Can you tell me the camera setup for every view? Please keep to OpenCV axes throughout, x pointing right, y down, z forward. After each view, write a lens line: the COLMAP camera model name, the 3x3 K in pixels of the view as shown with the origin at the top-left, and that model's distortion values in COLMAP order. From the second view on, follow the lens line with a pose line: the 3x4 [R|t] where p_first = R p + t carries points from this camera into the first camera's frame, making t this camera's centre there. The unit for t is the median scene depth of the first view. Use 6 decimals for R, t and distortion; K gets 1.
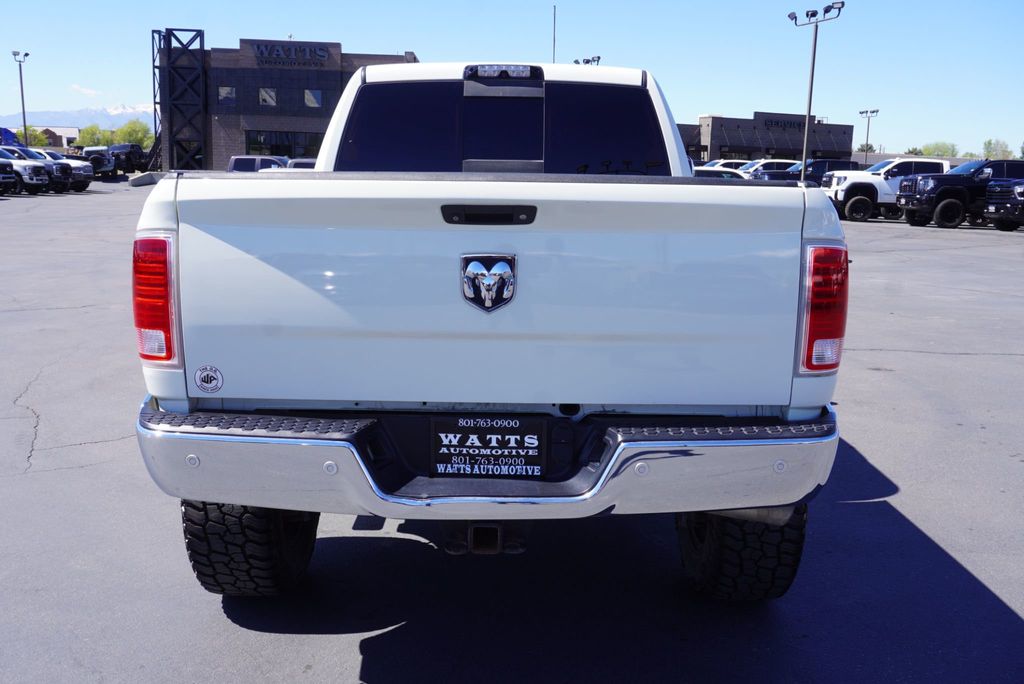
lens RADIAL K [[967.7, 0, 502.4], [0, 967.7, 343.0], [0, 0, 1]] dist [0.022470, 0.000000]
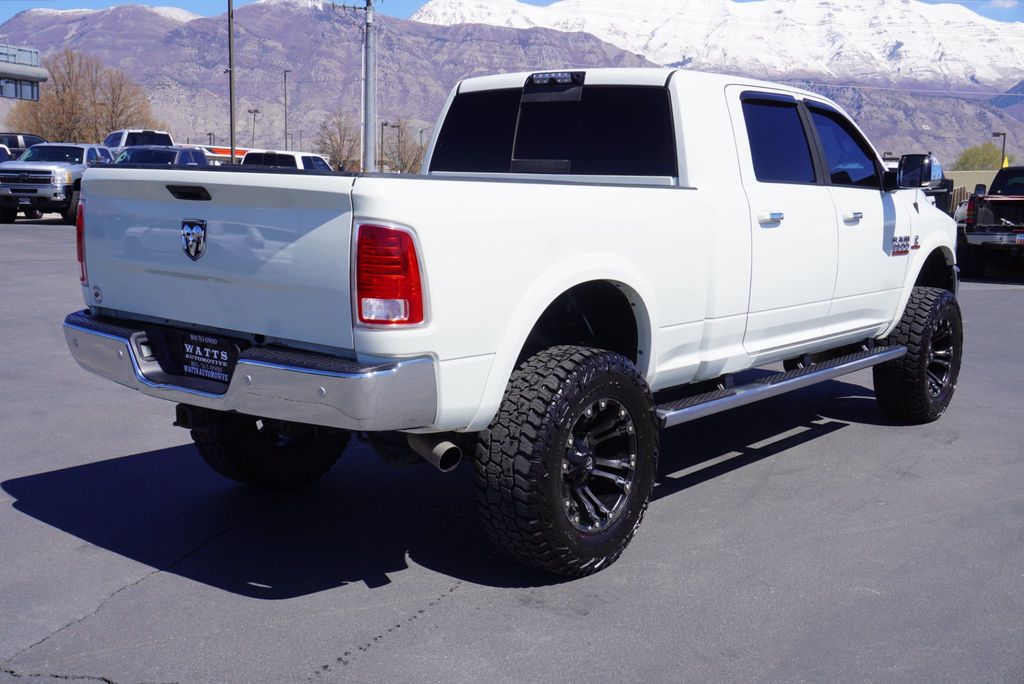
lens RADIAL K [[1161.7, 0, 512.7], [0, 1161.7, 342.4], [0, 0, 1]] dist [0.044727, 0.000000]
pose [[0.771960, 0.096982, -0.628229, 0.822839], [-0.119745, 0.992786, 0.006118, 0.012855], [0.624290, 0.070505, 0.778004, -0.029587]]
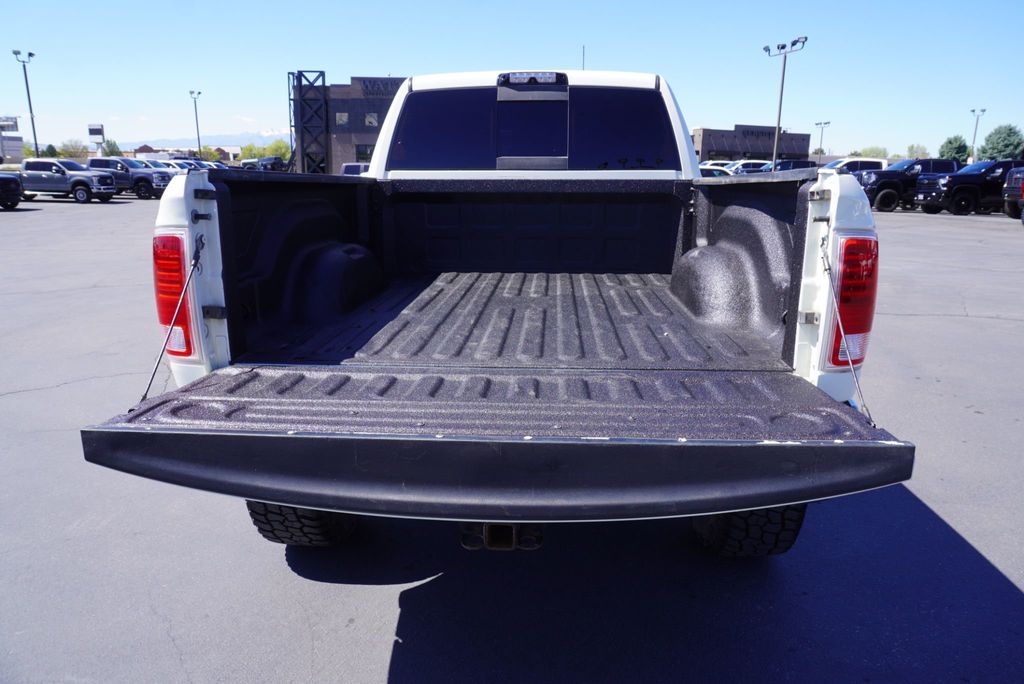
lens RADIAL K [[696.4, 0, 510.5], [0, 696.4, 340.0], [0, 0, 1]] dist [-0.026535, 0.023624]
pose [[0.998621, -0.002187, -0.052448, 0.017516], [0.005344, 0.998176, 0.060127, -0.023671], [0.052221, -0.060324, 0.996812, 0.172248]]
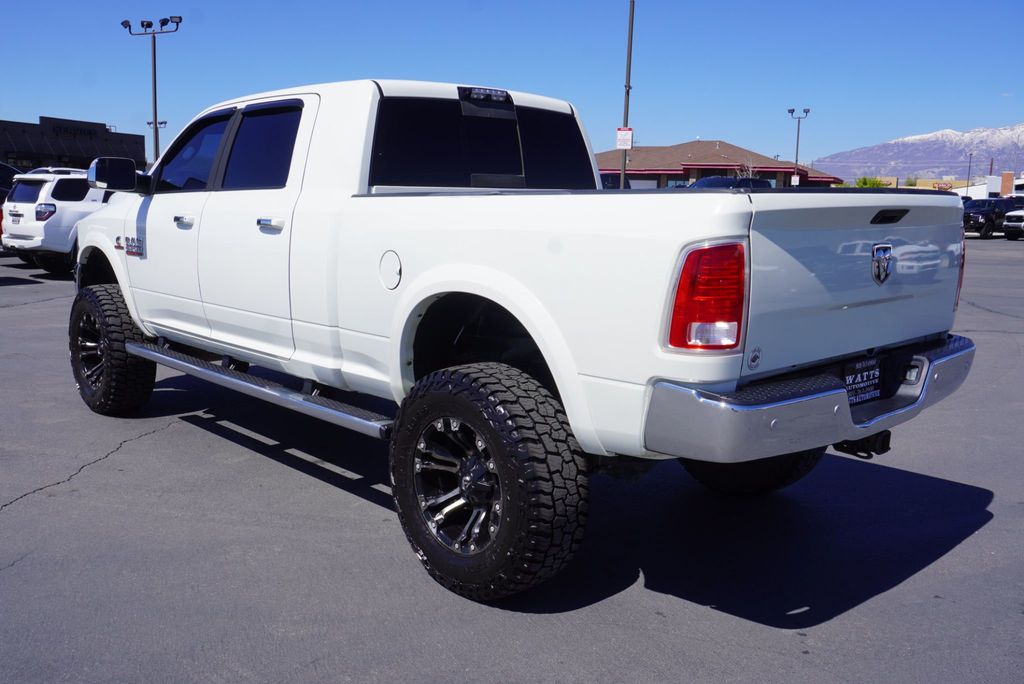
lens RADIAL K [[967.7, 0, 512.8], [0, 967.7, 341.6], [0, 0, 1]] dist [0.022470, 0.000000]
pose [[0.702422, -0.114039, 0.702565, -0.794036], [0.121407, 0.991812, 0.039606, -0.039669], [-0.701329, 0.057476, 0.710516, 0.205329]]
